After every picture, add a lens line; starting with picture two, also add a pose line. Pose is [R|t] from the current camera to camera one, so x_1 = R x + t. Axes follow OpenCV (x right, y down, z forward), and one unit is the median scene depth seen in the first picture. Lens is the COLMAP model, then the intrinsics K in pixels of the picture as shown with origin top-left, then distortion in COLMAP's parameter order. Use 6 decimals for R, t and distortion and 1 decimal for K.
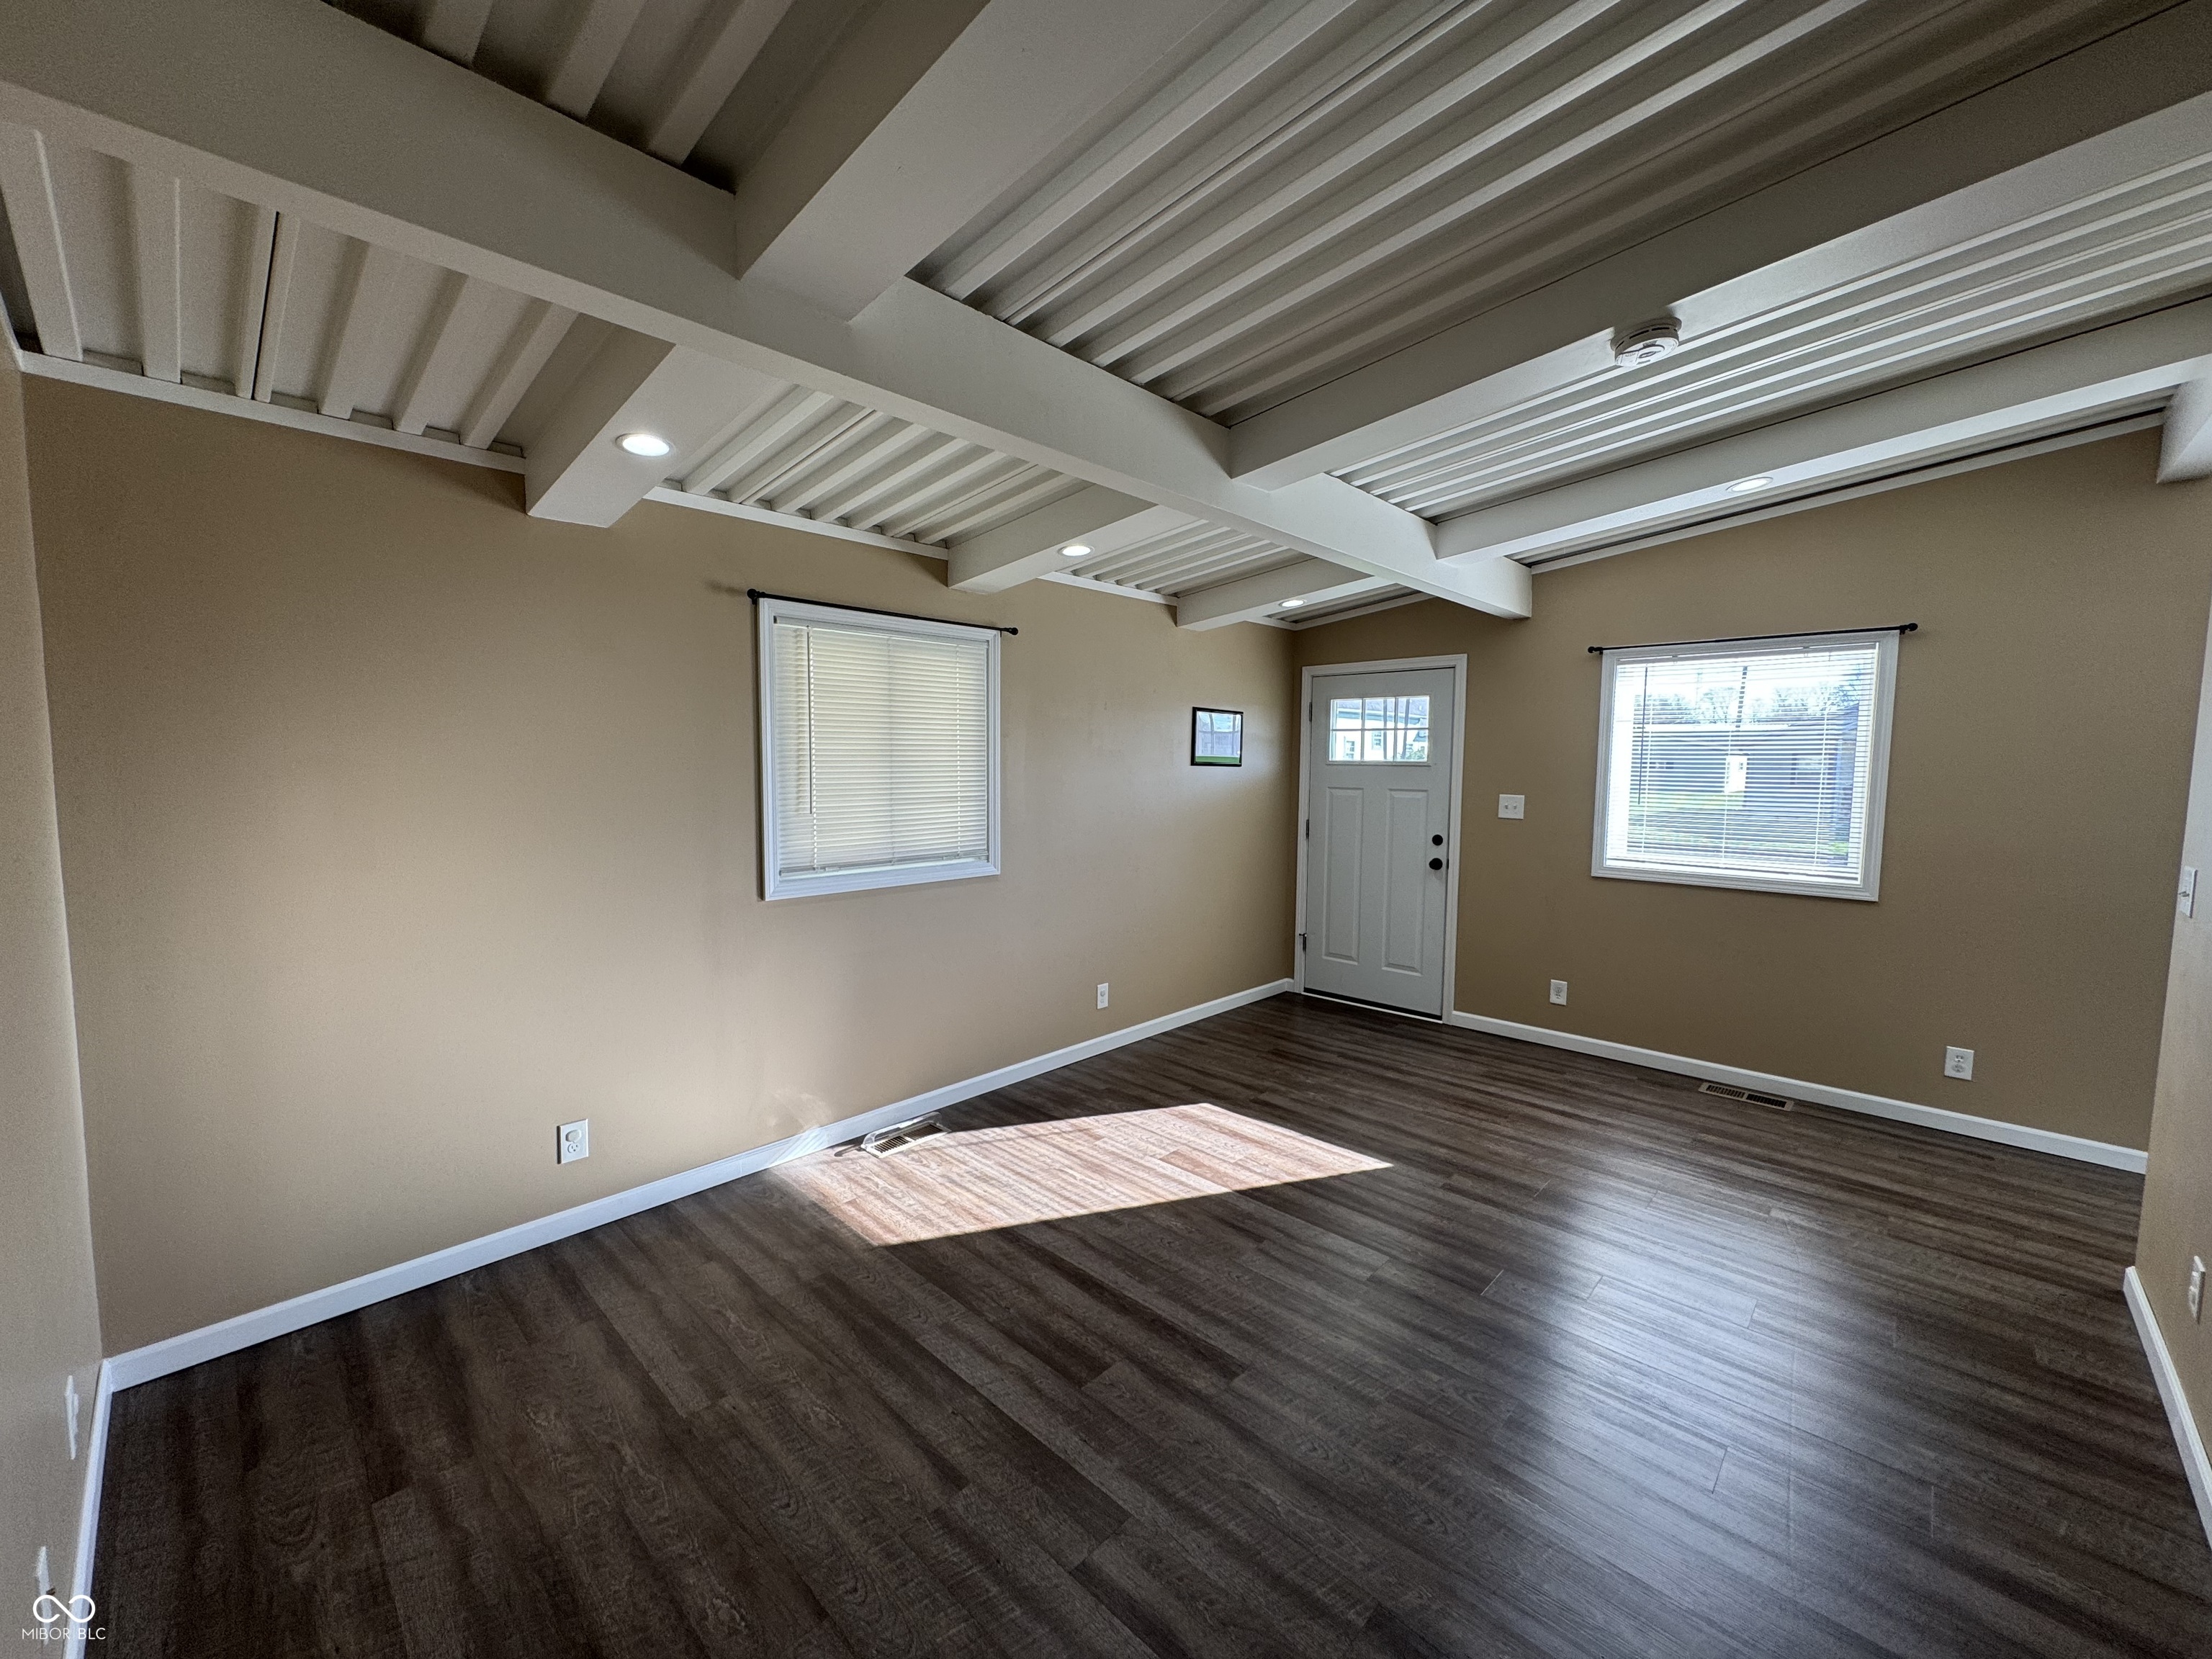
lens RADIAL K [[875.8, 0, 1108.0], [0, 875.8, 828.6], [0, 0, 1]] dist [-0.003671, 0.001218]
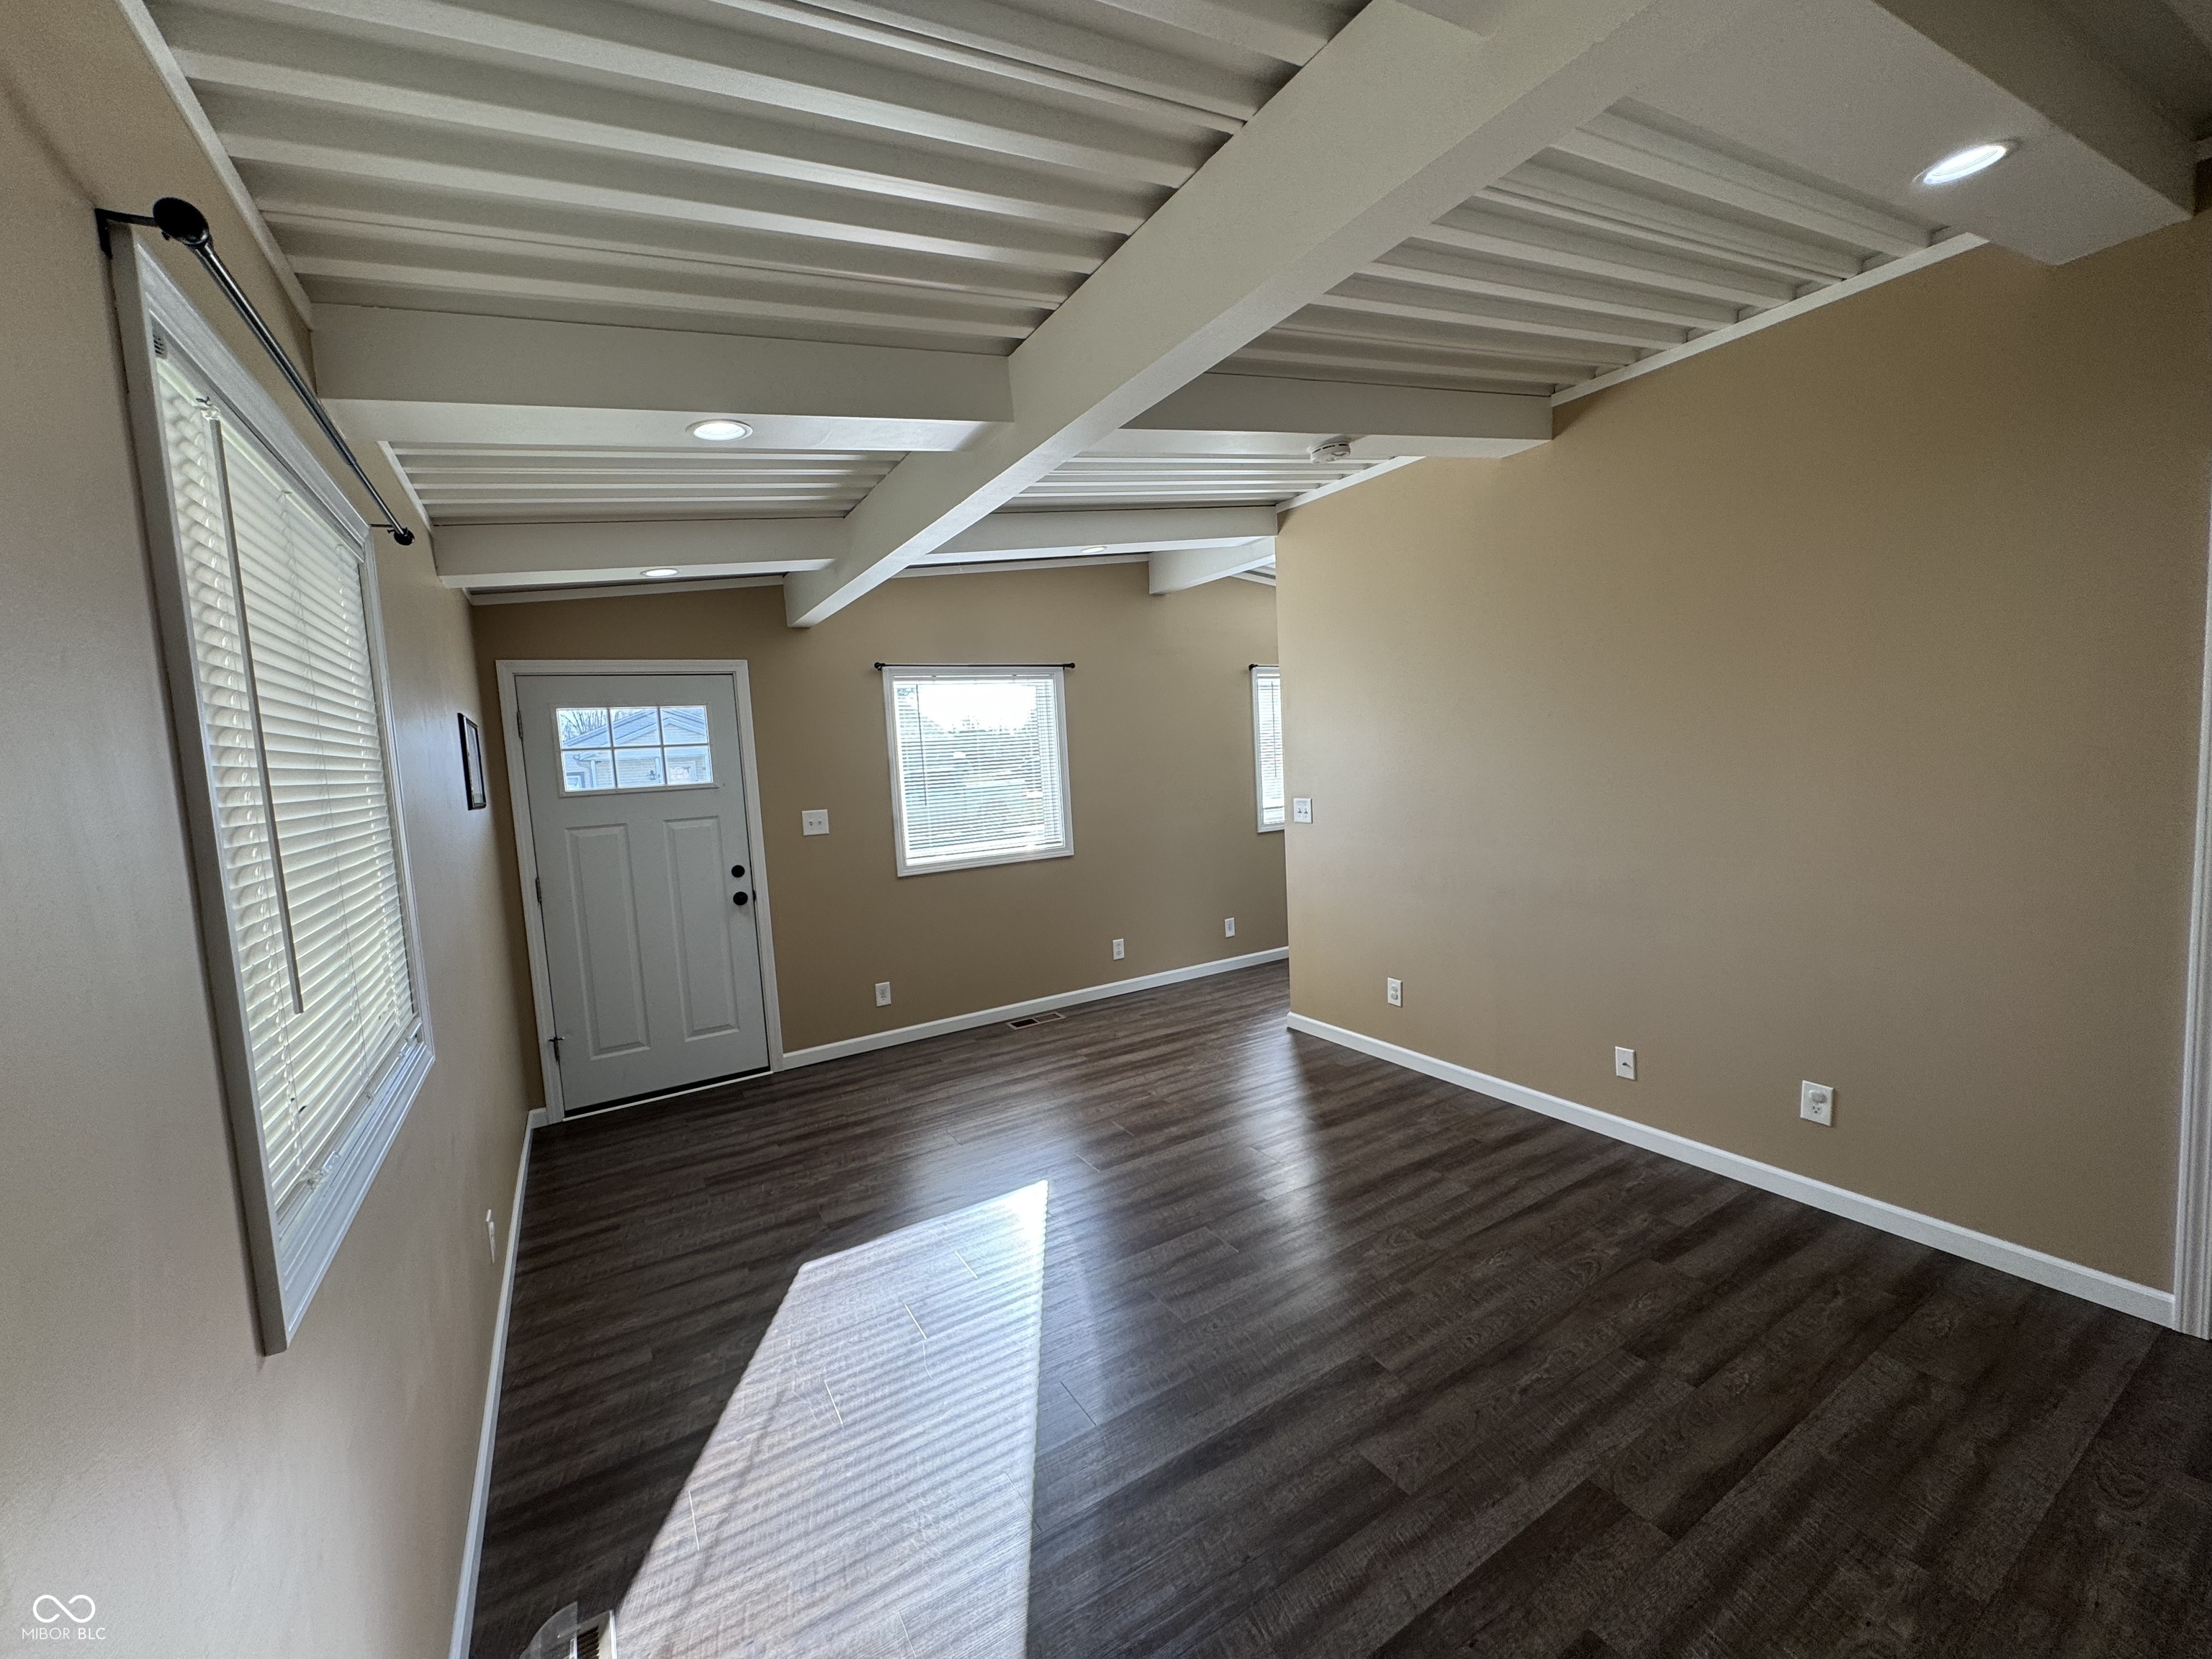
lens RADIAL K [[875.8, 0, 1101.1], [0, 875.8, 826.8], [0, 0, 1]] dist [-0.003671, 0.001218]
pose [[0.267253, -0.103538, 0.958048, -0.431252], [0.136581, 0.988244, 0.068702, -0.049526], [-0.953898, 0.112490, 0.278252, 0.492489]]
